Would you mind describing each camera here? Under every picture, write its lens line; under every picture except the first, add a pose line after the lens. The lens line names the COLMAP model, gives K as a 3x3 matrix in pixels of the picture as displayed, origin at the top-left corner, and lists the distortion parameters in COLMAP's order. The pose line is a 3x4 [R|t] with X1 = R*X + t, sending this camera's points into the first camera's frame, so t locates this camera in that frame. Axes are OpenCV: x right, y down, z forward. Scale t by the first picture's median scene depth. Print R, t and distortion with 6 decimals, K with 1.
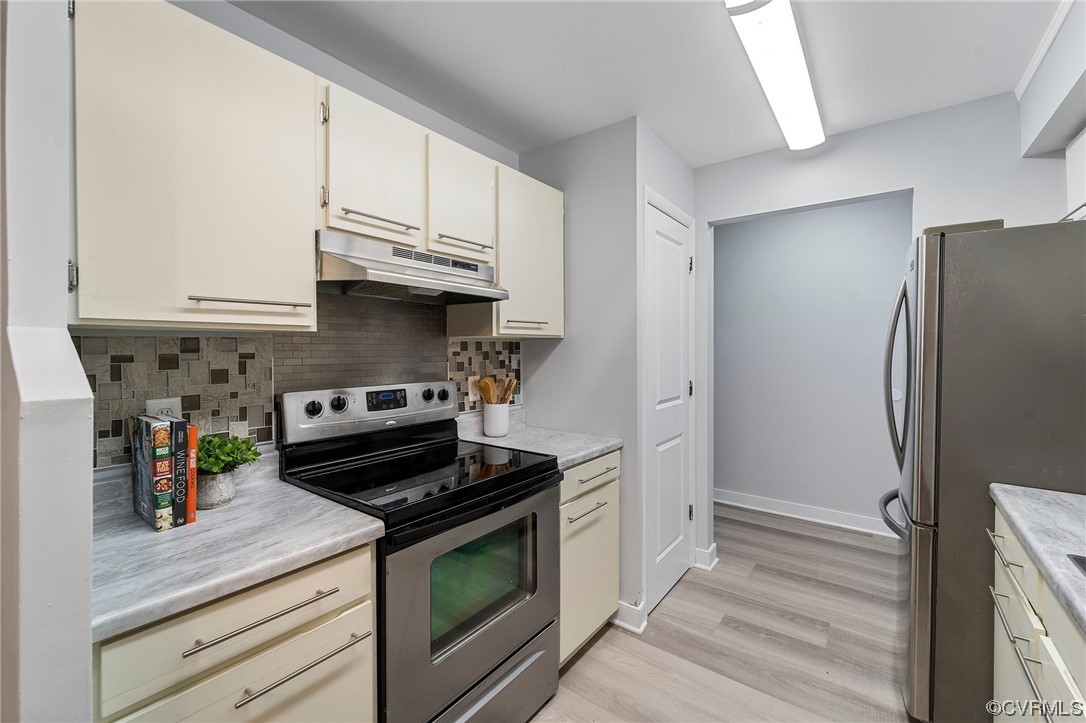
lens RADIAL K [[454.6, 0, 539.4], [0, 454.6, 352.1], [0, 0, 1]] dist [0.007663, -0.000259]
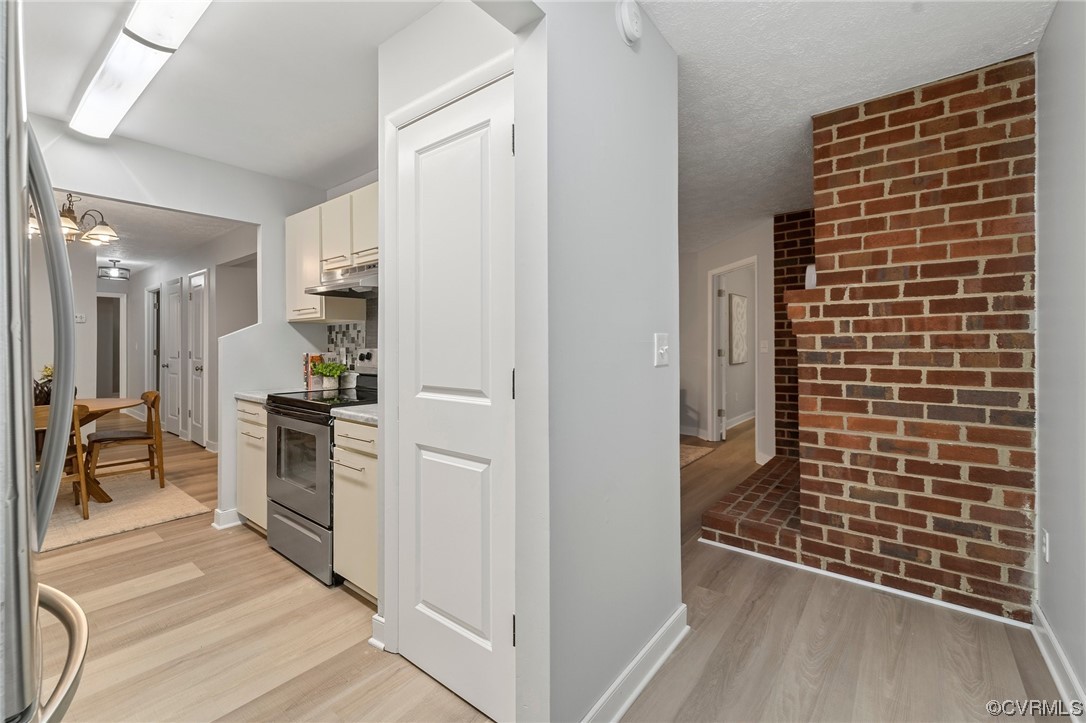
lens RADIAL K [[454.6, 0, 539.4], [0, 454.6, 352.1], [0, 0, 1]] dist [0.007663, -0.000259]
pose [[-0.024855, 0.016874, -0.999549, 1.053799], [-0.003499, 0.999850, 0.016967, 0.046390], [0.999685, 0.003919, -0.024792, 1.316985]]
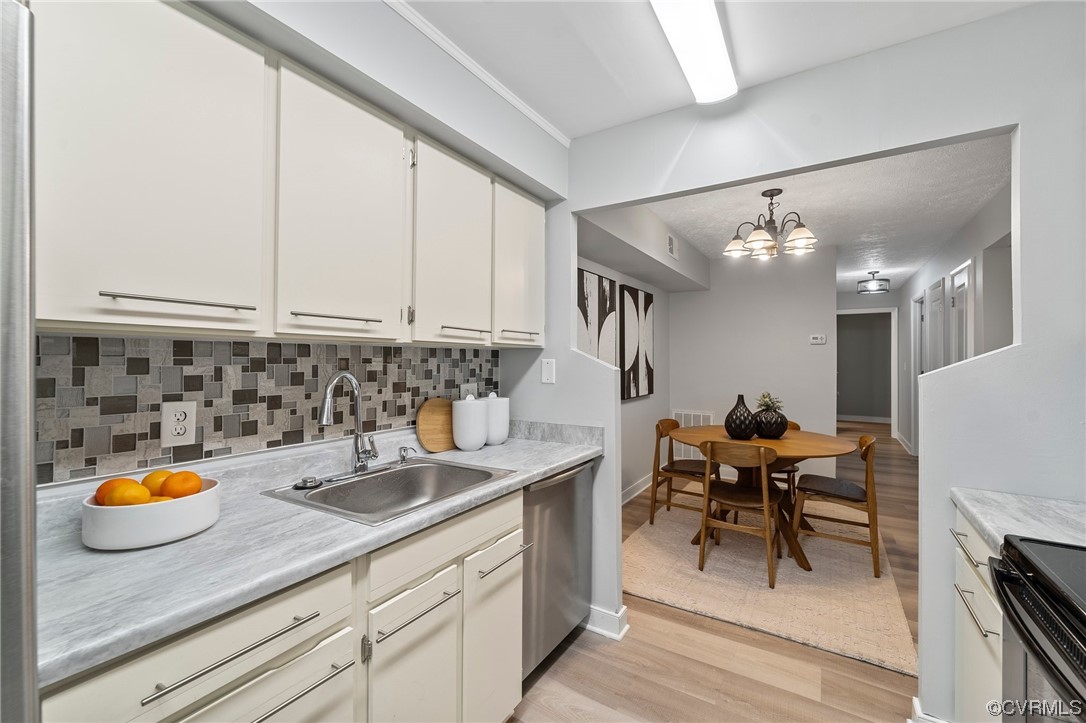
lens RADIAL K [[454.6, 0, 539.4], [0, 454.6, 352.1], [0, 0, 1]] dist [0.007663, -0.000259]
pose [[-0.995889, -0.001079, -0.090574, 0.349538], [-0.000720, 0.999992, -0.003997, -0.005566], [0.090578, -0.003916, -0.995882, 0.977655]]
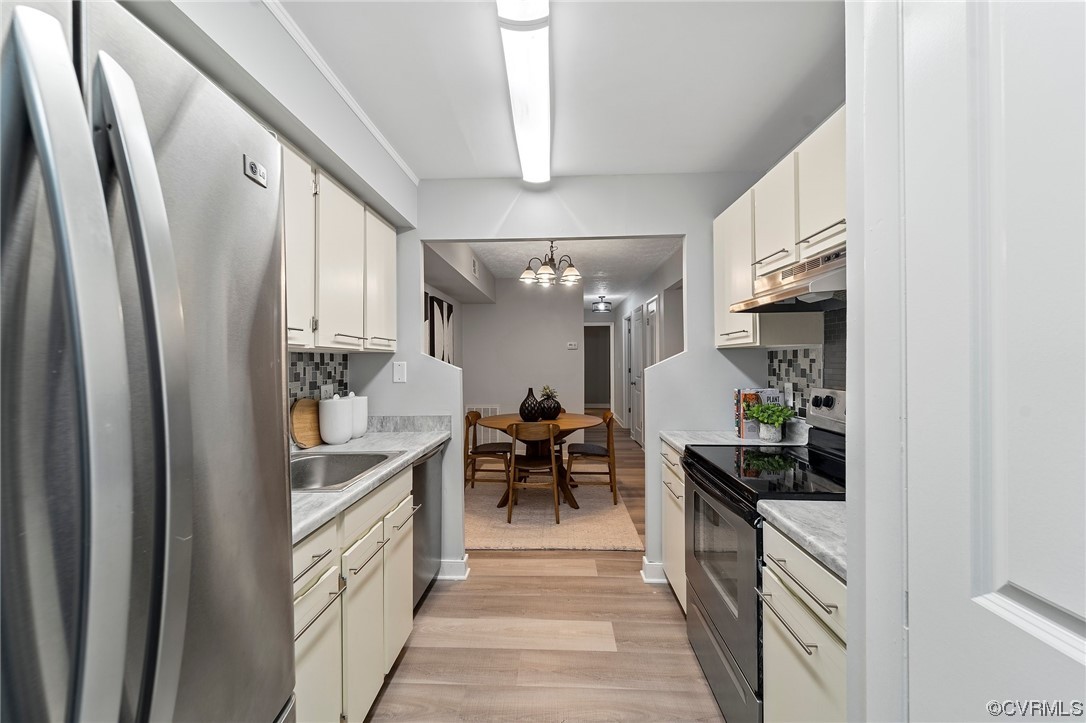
lens RADIAL K [[448.4, 0, 538.5], [0, 448.4, 354.5], [0, 0, 1]] dist [0.007457, -0.000194]
pose [[-0.821113, 0.000698, -0.570766, 0.629650], [0.004341, 0.999978, -0.005023, -0.005669], [0.570750, -0.006602, -0.821097, 1.153936]]
